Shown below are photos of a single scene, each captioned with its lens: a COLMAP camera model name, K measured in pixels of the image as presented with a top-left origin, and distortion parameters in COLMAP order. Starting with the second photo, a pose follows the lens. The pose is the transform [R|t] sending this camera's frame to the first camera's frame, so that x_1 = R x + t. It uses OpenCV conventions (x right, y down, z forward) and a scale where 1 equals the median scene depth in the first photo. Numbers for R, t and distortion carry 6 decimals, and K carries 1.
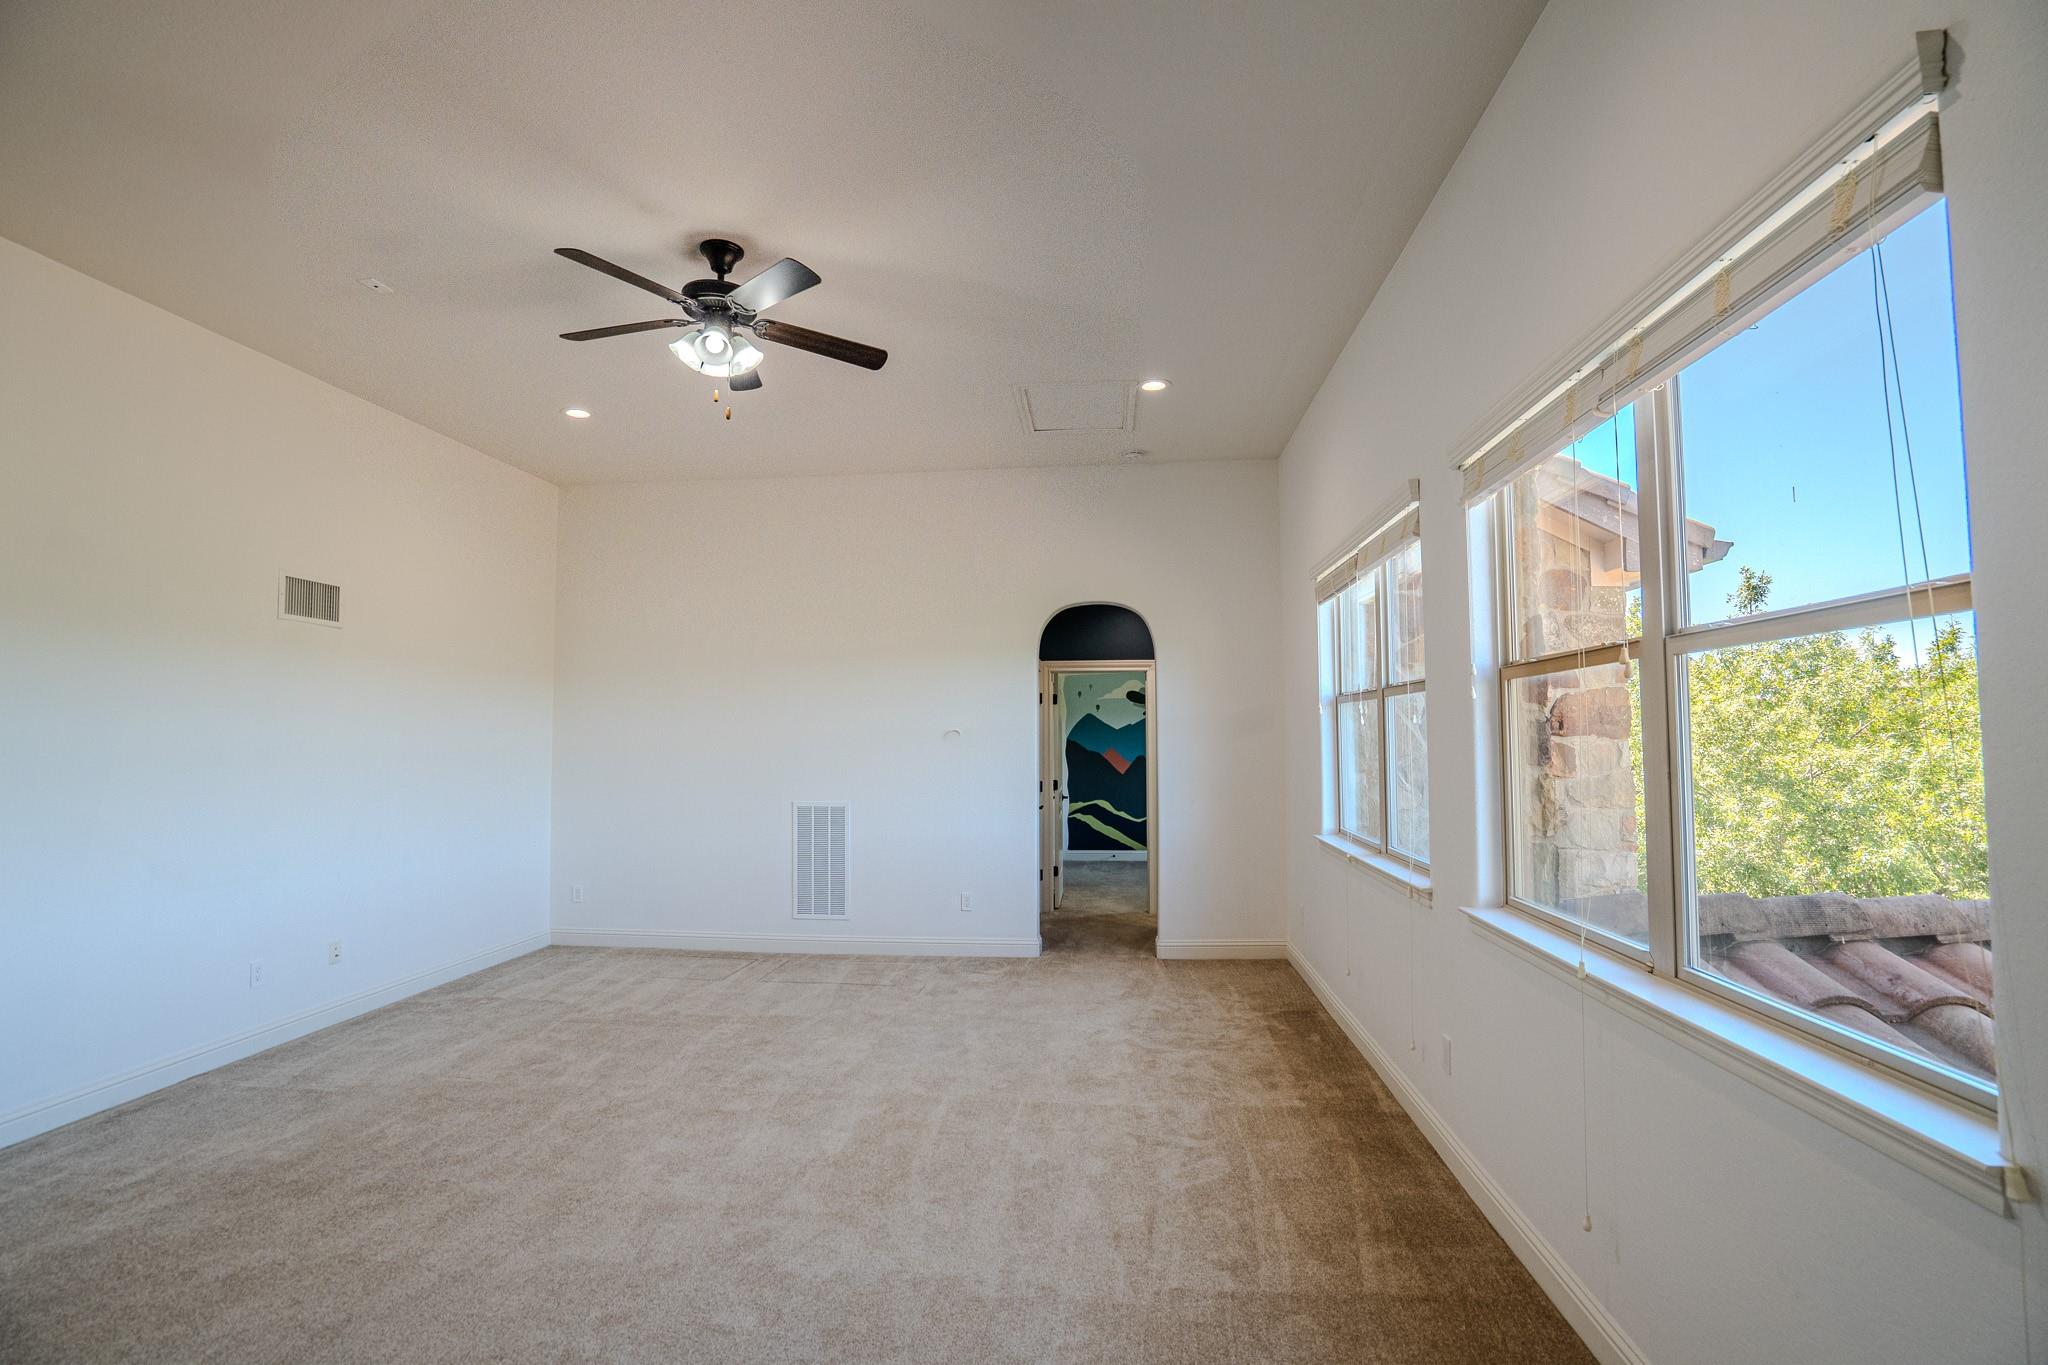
lens RADIAL K [[952.0, 0, 1027.3], [0, 952.0, 696.5], [0, 0, 1]] dist [-0.056445, 0.000269]
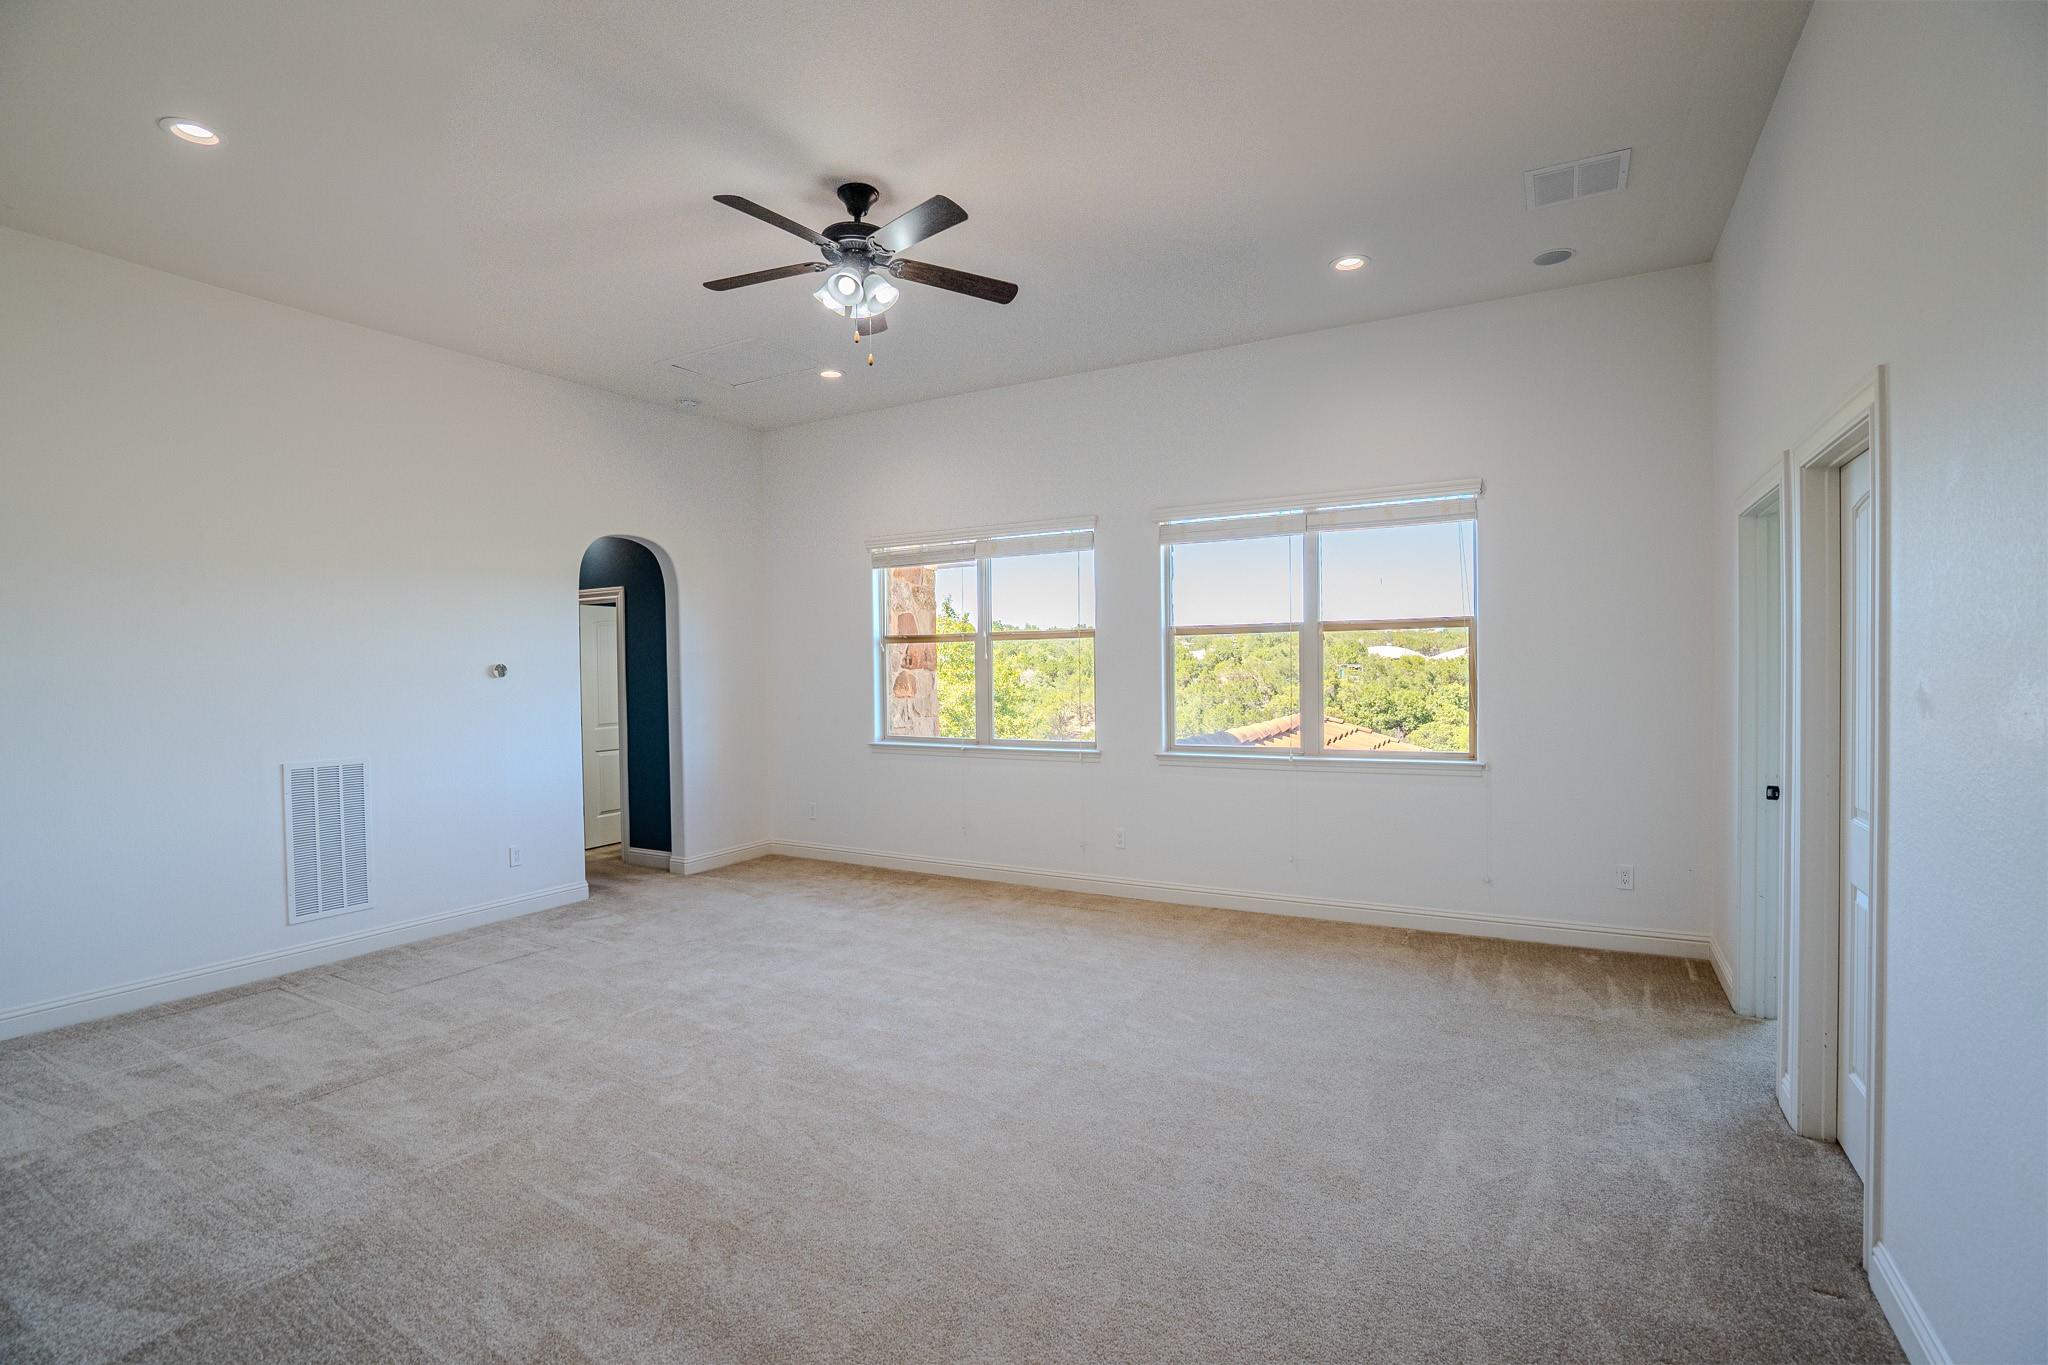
lens RADIAL K [[956.0, 0, 1024.0], [0, 956.0, 682.5], [0, 0, 1]] dist [-0.025316, 0.000120]
pose [[0.410253, -0.013836, 0.911867, -0.834511], [-0.030262, 0.999128, 0.028775, 0.016134], [-0.911470, -0.039400, 0.409476, 0.255922]]
